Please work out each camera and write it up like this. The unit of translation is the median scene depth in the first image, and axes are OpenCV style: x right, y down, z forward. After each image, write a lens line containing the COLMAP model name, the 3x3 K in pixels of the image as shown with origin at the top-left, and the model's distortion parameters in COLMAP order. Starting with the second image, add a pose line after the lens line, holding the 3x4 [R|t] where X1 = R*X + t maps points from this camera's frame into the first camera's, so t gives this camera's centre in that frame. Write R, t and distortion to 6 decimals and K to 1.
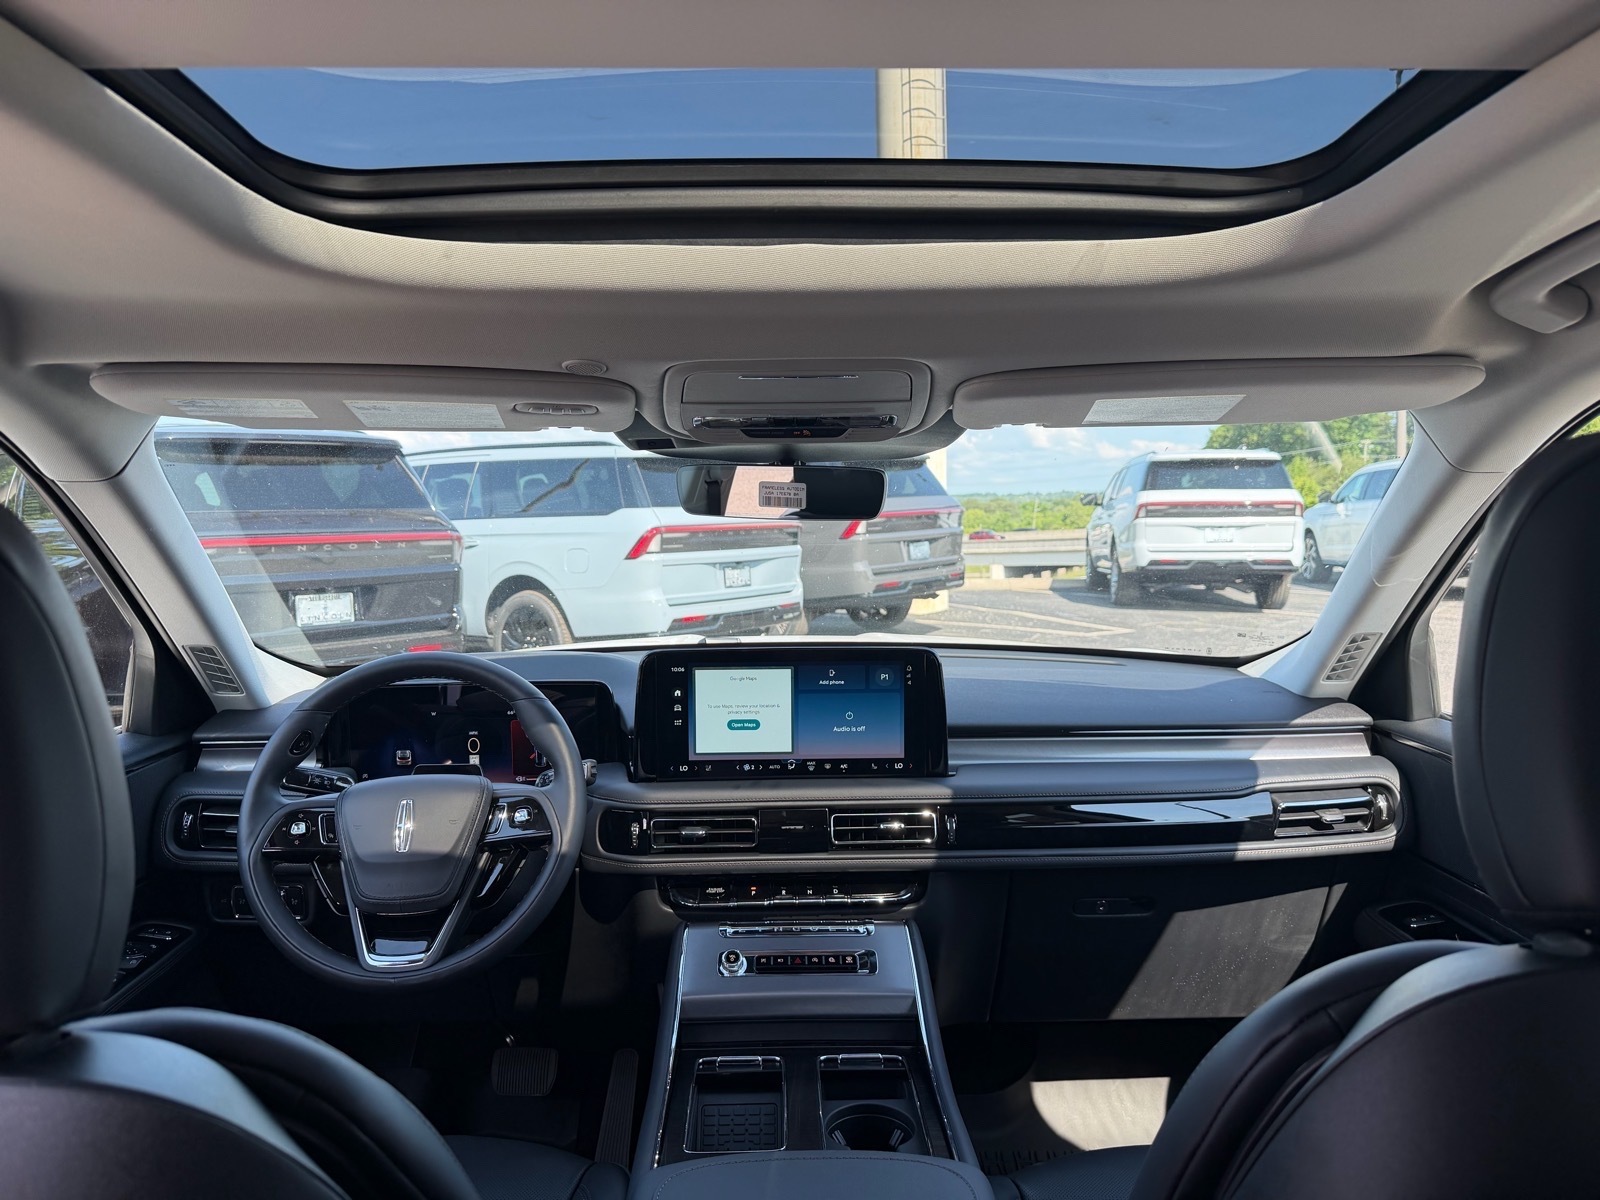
lens RADIAL K [[1124.3, 0, 800.0], [0, 1124.3, 600.0], [0, 0, 1]] dist [0.175666, -0.351085]
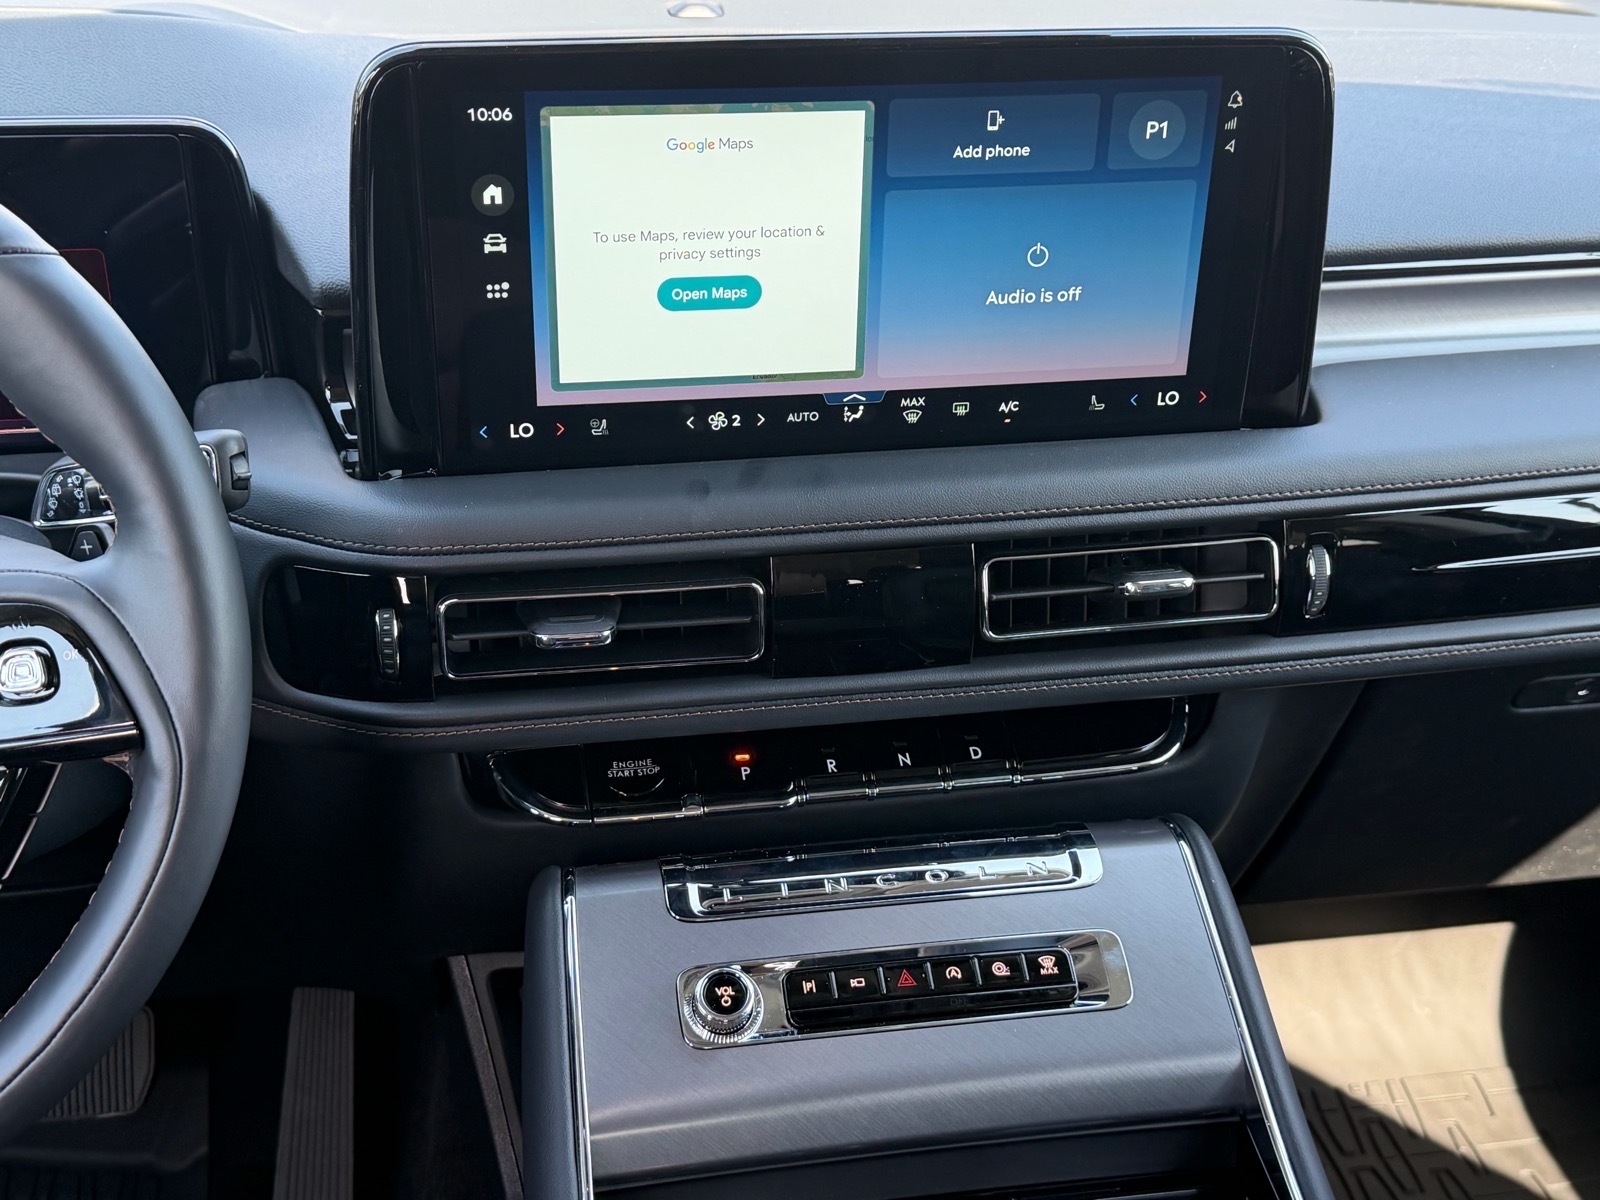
lens RADIAL K [[2022.6, 0, 800.0], [0, 2022.6, 600.0], [0, 0, 1]] dist [0.181469, -0.305529]
pose [[0.987825, -0.046298, 0.148519, -0.112849], [-0.012823, 0.927210, 0.374323, -0.022104], [-0.155038, -0.371671, 0.915327, 0.446609]]
